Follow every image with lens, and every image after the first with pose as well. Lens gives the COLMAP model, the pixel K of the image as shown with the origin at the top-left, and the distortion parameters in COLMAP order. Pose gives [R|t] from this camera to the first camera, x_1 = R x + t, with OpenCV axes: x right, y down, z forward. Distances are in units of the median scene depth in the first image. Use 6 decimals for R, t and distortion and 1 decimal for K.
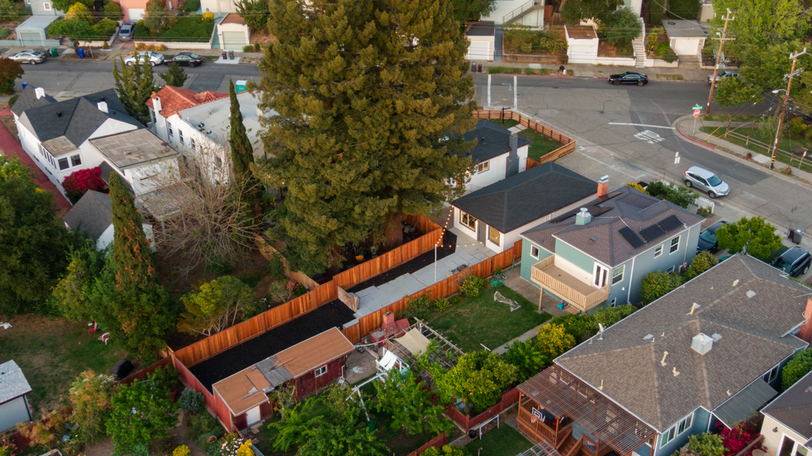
lens RADIAL K [[874.5, 0, 409.3], [0, 874.5, 231.2], [0, 0, 1]] dist [0.014527, 0.000000]
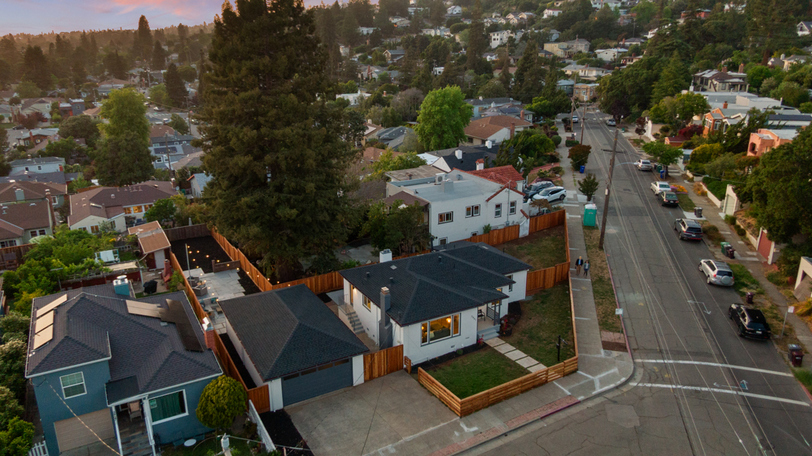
lens RADIAL K [[579.4, 0, 407.0], [0, 579.4, 228.5], [0, 0, 1]] dist [0.043692, -0.062534]
pose [[-0.153136, 0.322035, -0.934261, 0.648268], [-0.502417, 0.788735, 0.354225, -0.390253], [0.850956, 0.523633, 0.041012, 1.129737]]
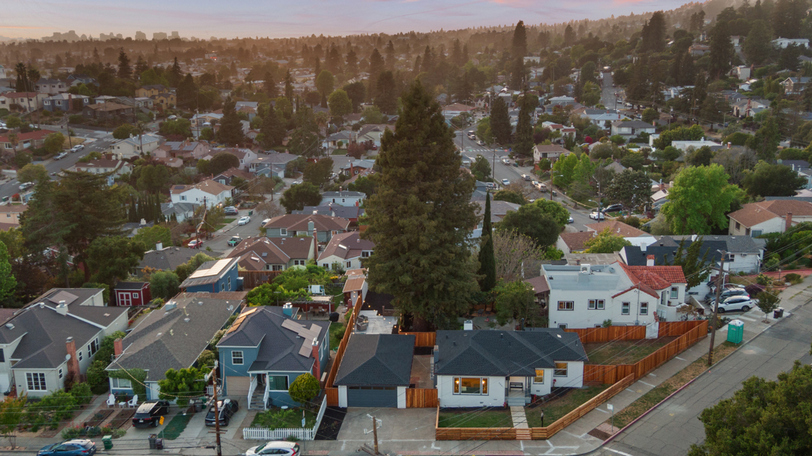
lens RADIAL K [[779.7, 0, 405.3], [0, 779.7, 227.1], [0, 0, 1]] dist [0.025122, 0.000000]
pose [[-0.662114, 0.198370, -0.722672, 0.891062], [-0.368535, 0.753476, 0.544479, -0.806188], [0.652524, 0.626836, -0.425780, 1.483821]]
